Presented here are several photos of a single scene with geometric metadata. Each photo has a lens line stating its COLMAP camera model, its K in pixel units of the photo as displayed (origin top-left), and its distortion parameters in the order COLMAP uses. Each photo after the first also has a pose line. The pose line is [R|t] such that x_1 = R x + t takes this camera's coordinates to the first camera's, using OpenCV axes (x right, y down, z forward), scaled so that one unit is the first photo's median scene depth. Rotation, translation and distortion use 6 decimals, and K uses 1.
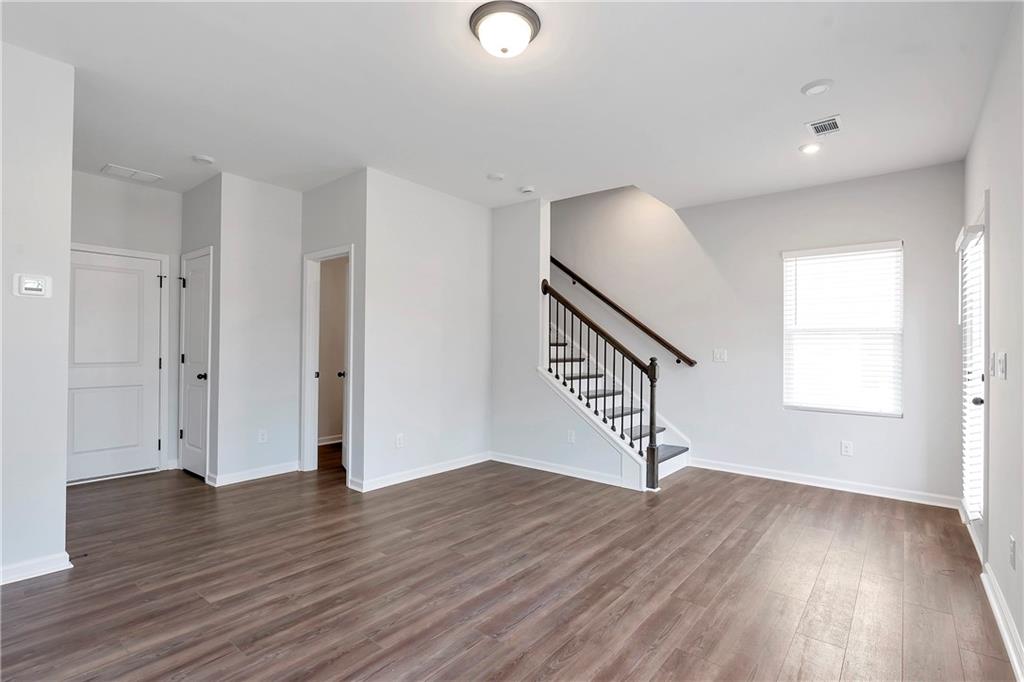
lens RADIAL K [[485.2, 0, 510.9], [0, 485.2, 345.0], [0, 0, 1]] dist [-0.001505, 0.000703]
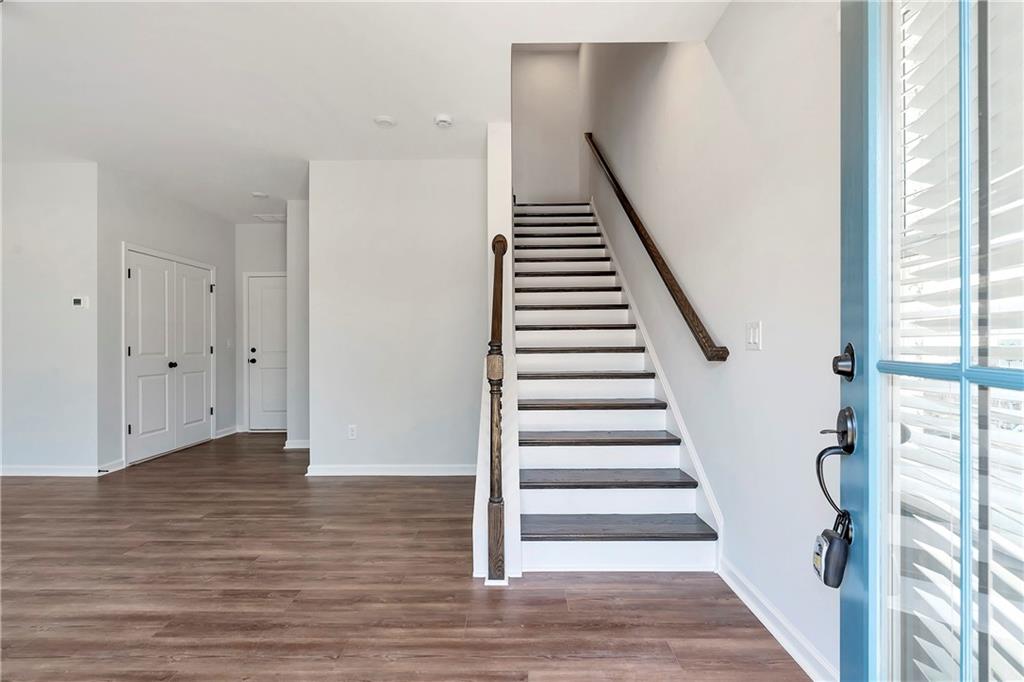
lens RADIAL K [[468.6, 0, 512.6], [0, 468.6, 343.5], [0, 0, 1]] dist [-0.001314, 0.001269]
pose [[0.630120, -0.014738, -0.776358, 0.937450], [0.015332, 0.999861, -0.006537, 0.042653], [0.776347, -0.007784, 0.630258, 0.883456]]
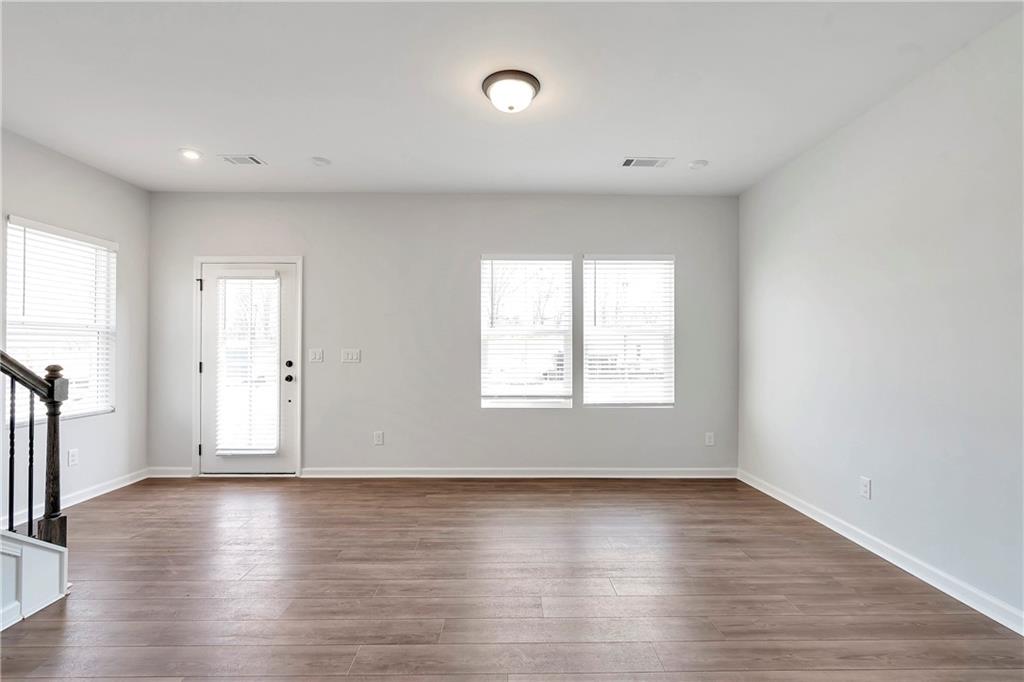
lens RADIAL K [[468.6, 0, 513.0], [0, 468.6, 342.8], [0, 0, 1]] dist [-0.001314, 0.001269]
pose [[-0.644195, -0.004797, 0.764846, -0.644086], [-0.011983, 0.999921, -0.003822, -0.007338], [-0.764768, -0.011627, -0.644201, 1.222613]]
